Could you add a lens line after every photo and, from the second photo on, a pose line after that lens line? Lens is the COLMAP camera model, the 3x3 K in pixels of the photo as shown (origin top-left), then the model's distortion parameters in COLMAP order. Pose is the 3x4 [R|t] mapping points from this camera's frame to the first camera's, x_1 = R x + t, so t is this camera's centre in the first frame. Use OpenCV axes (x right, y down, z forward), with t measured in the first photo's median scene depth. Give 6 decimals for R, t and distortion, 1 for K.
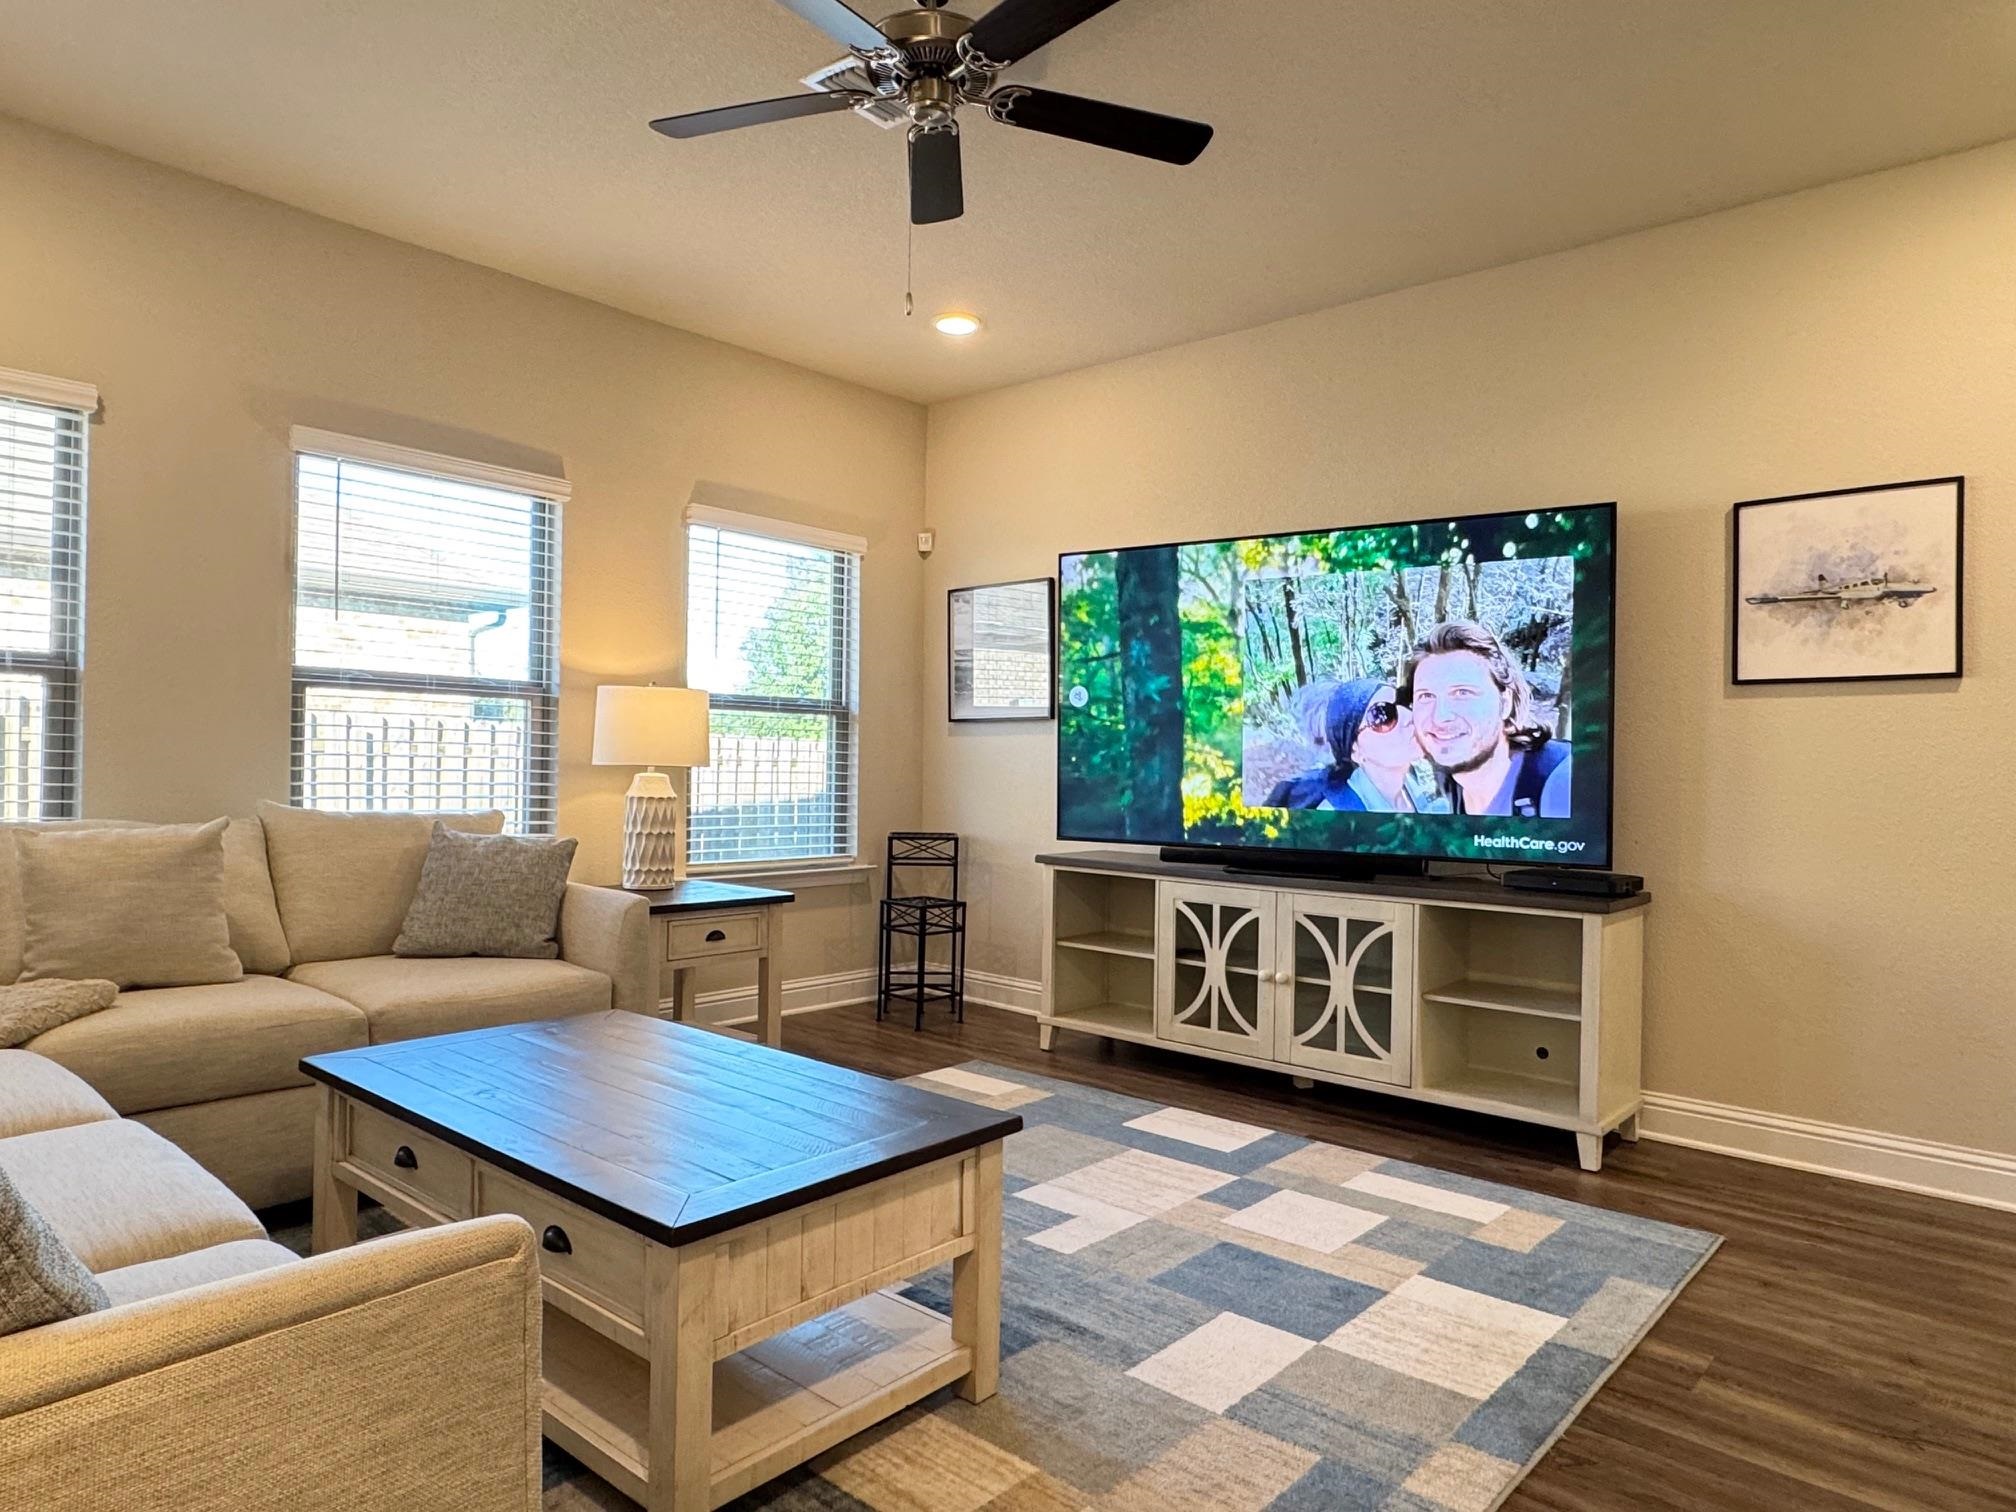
lens RADIAL K [[1241.7, 0, 997.9], [0, 1241.7, 761.8], [0, 0, 1]] dist [-0.004592, 0.002159]
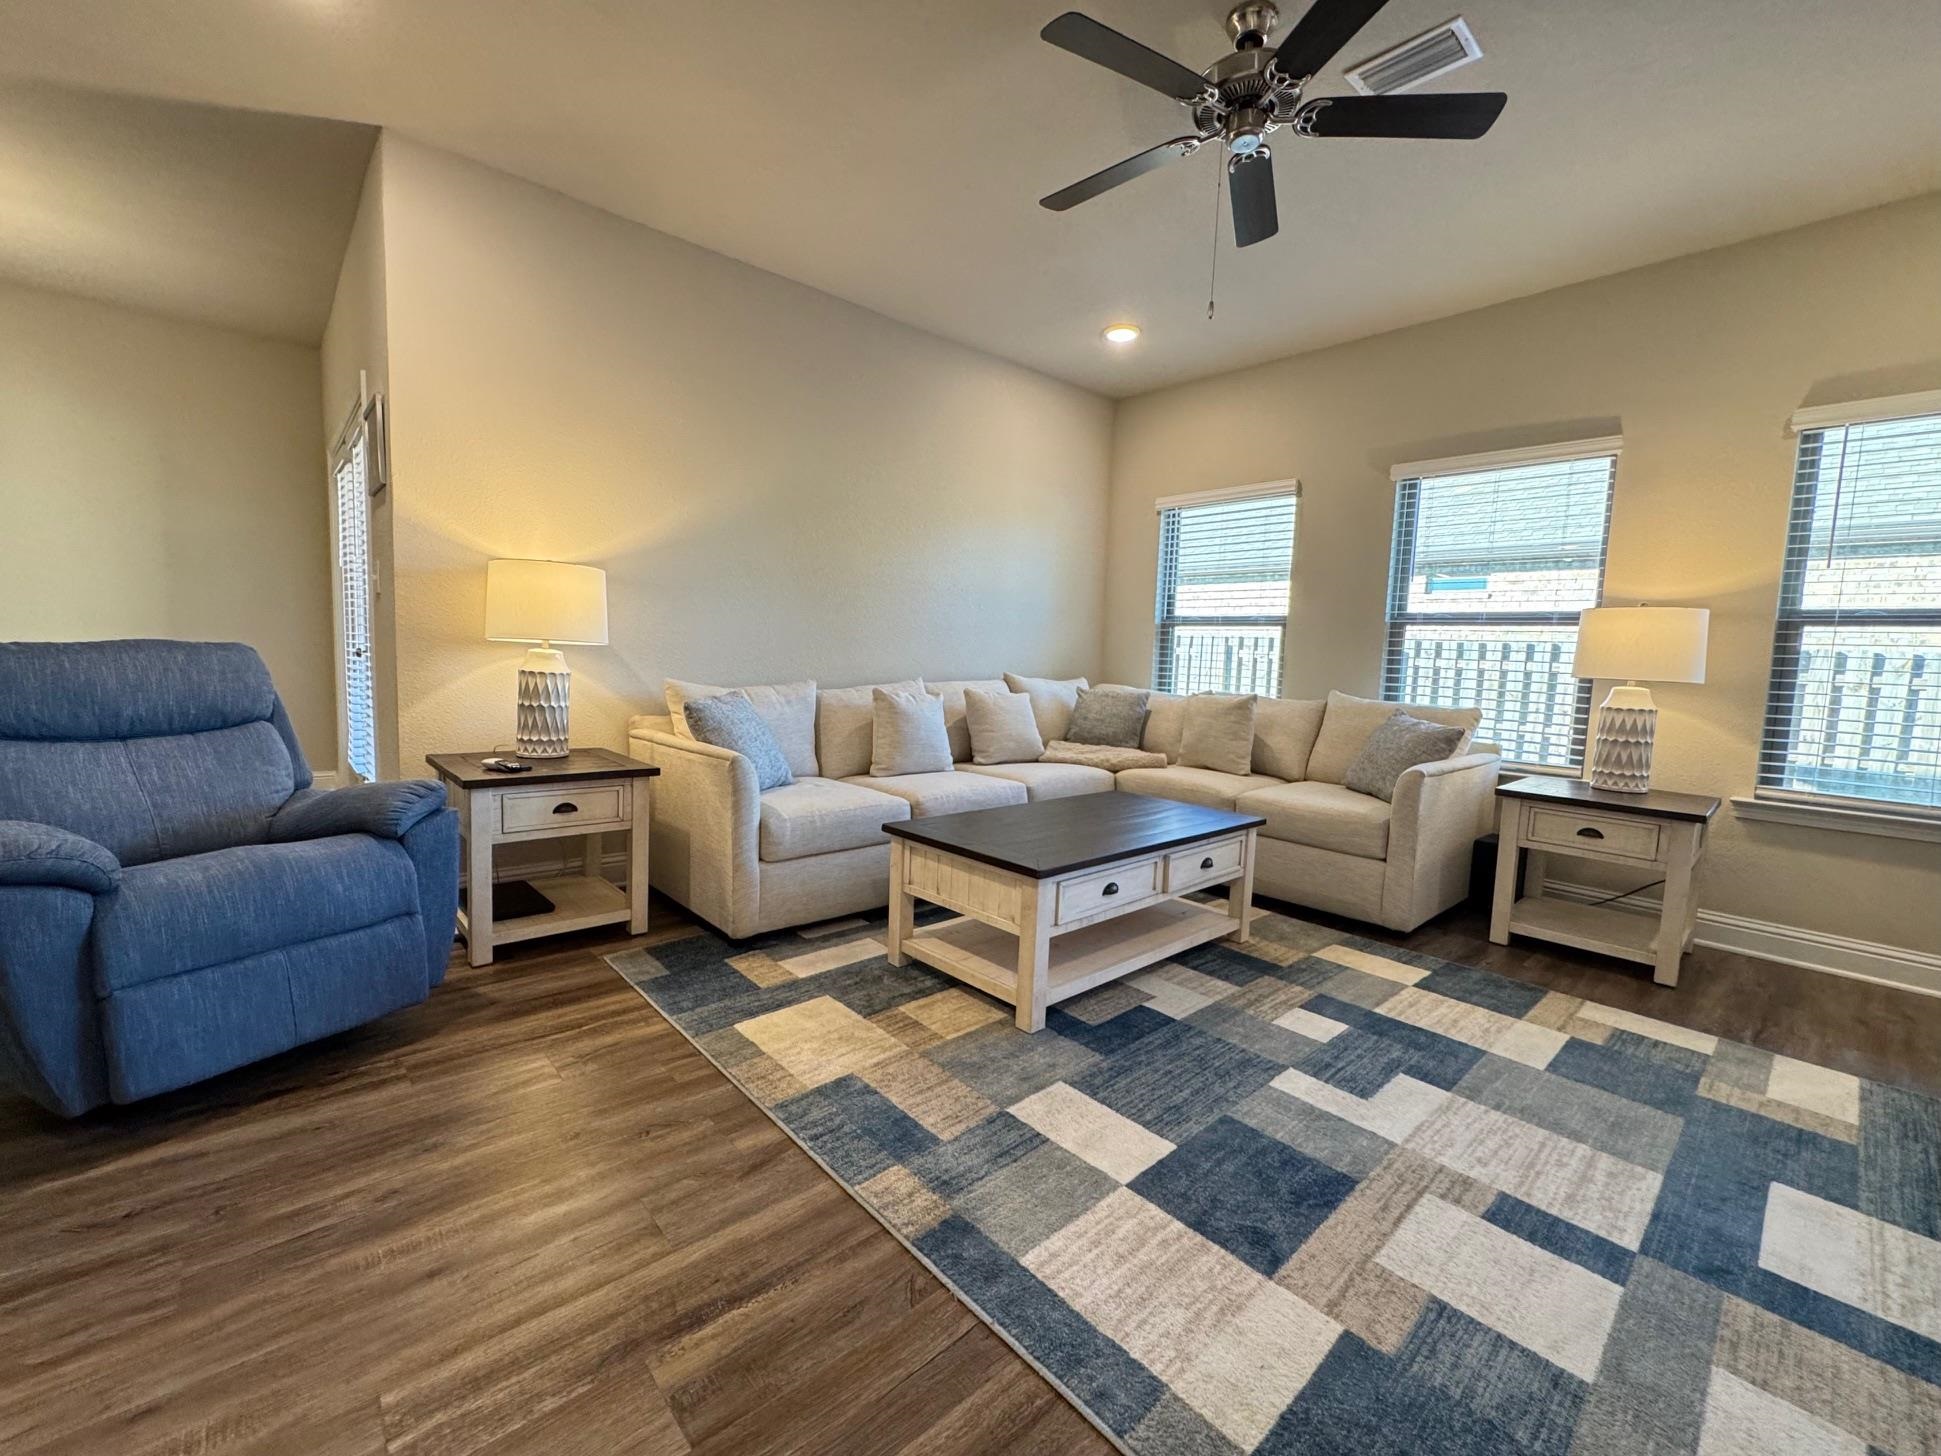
lens RADIAL K [[794.8, 0, 962.5], [0, 794.8, 730.6], [0, 0, 1]] dist [-0.000754, 0.000182]
pose [[-0.114201, 0.072756, -0.990790, 0.575314], [-0.042193, 0.996060, 0.078007, 0.020891], [0.992561, 0.050713, -0.110681, 0.574015]]
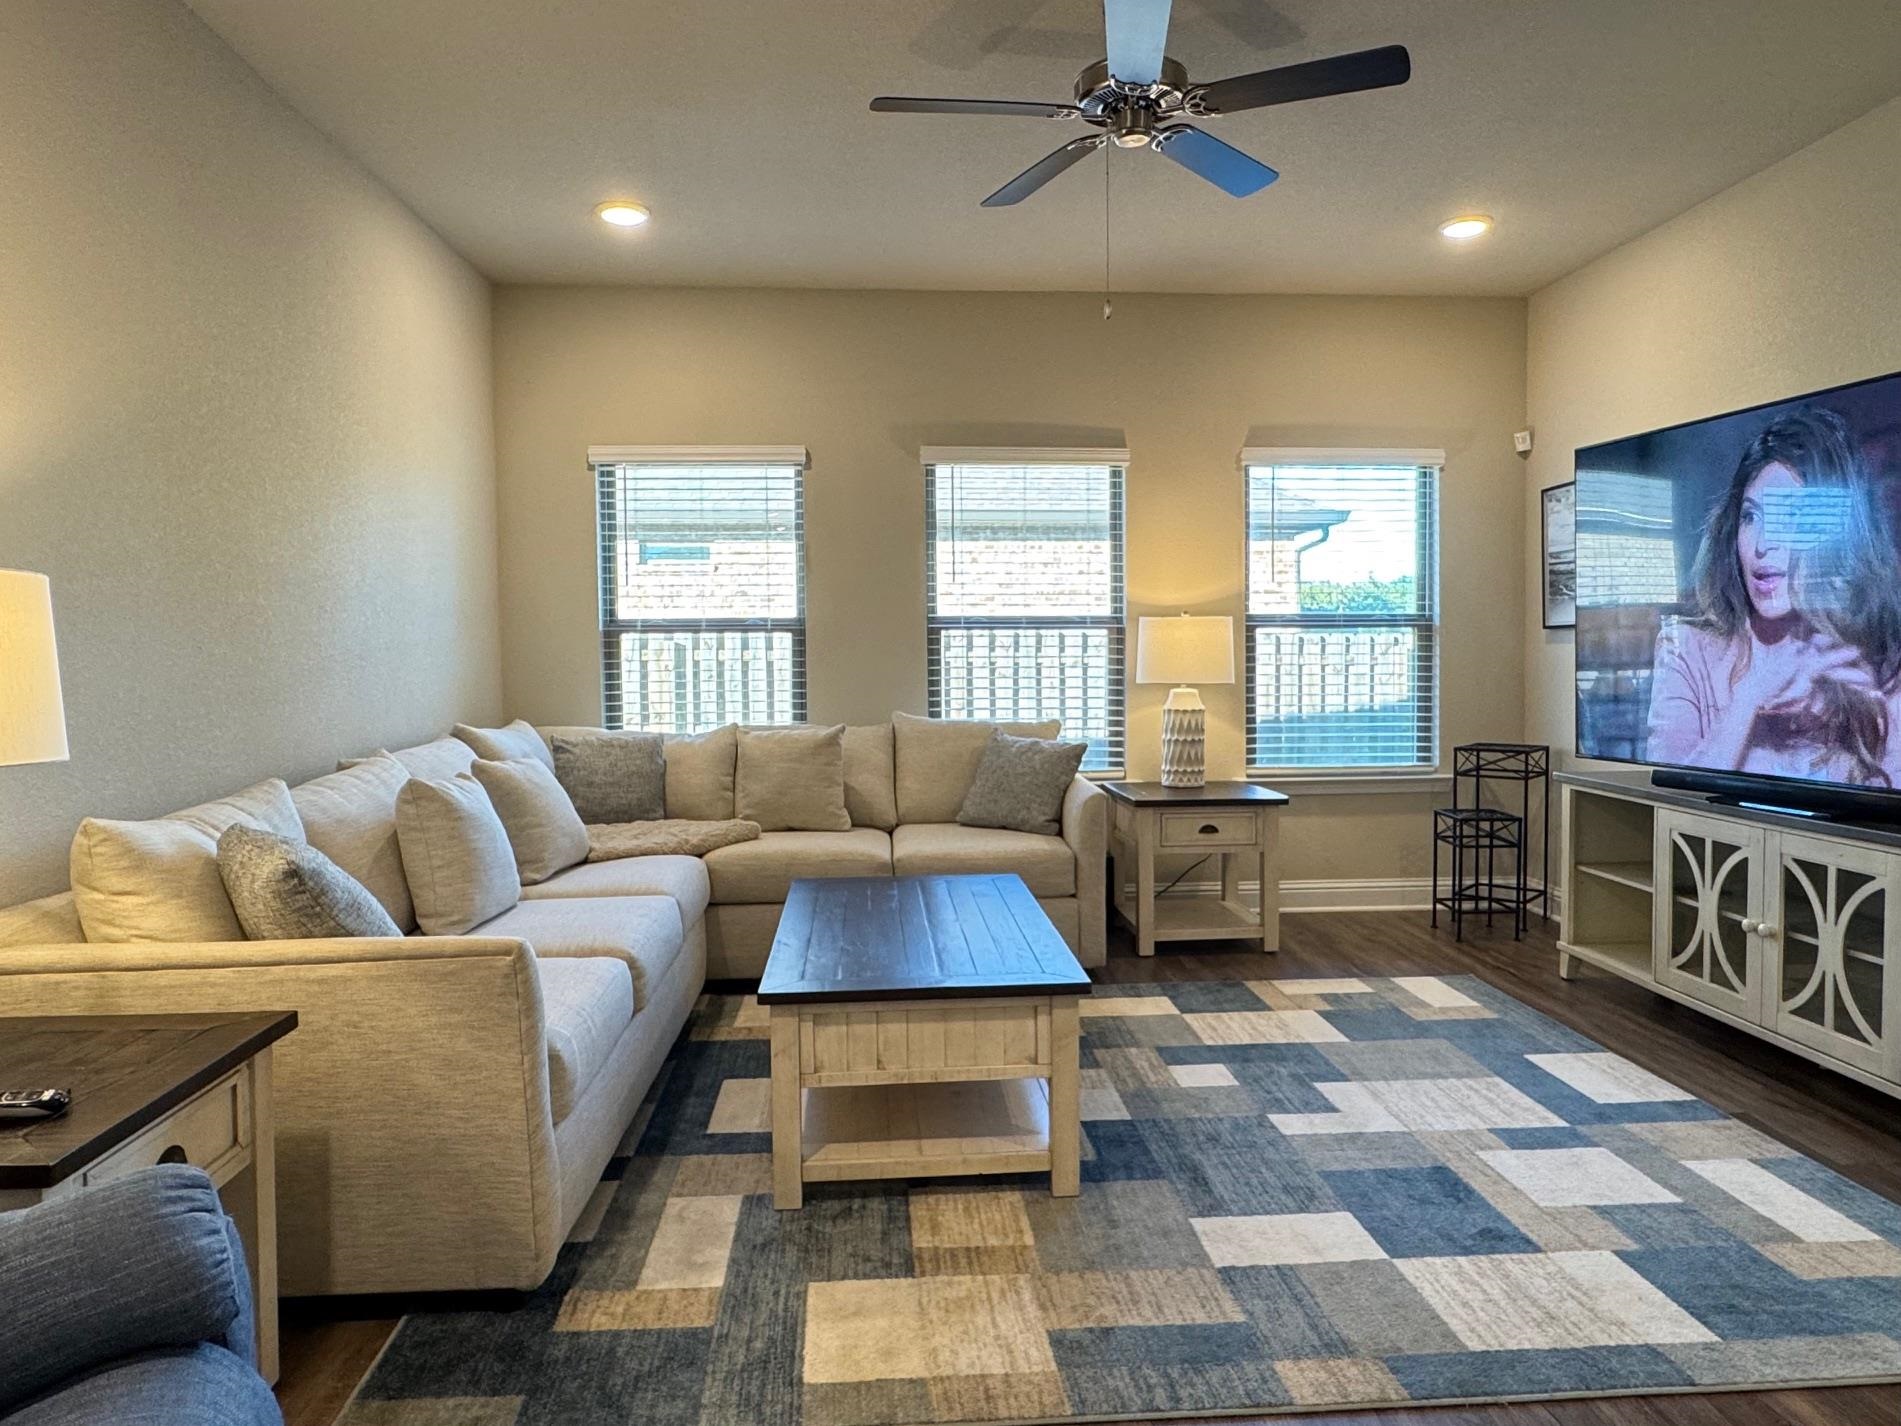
lens RADIAL K [[1205.1, 0, 950.5], [0, 1205.1, 713.0], [0, 0, 1]] dist [-0.002050, 0.000734]
pose [[0.708663, 0.010000, -0.705476, 0.436997], [0.021820, 0.999111, 0.036081, -0.016518], [0.705209, -0.040962, 0.707815, 0.035233]]
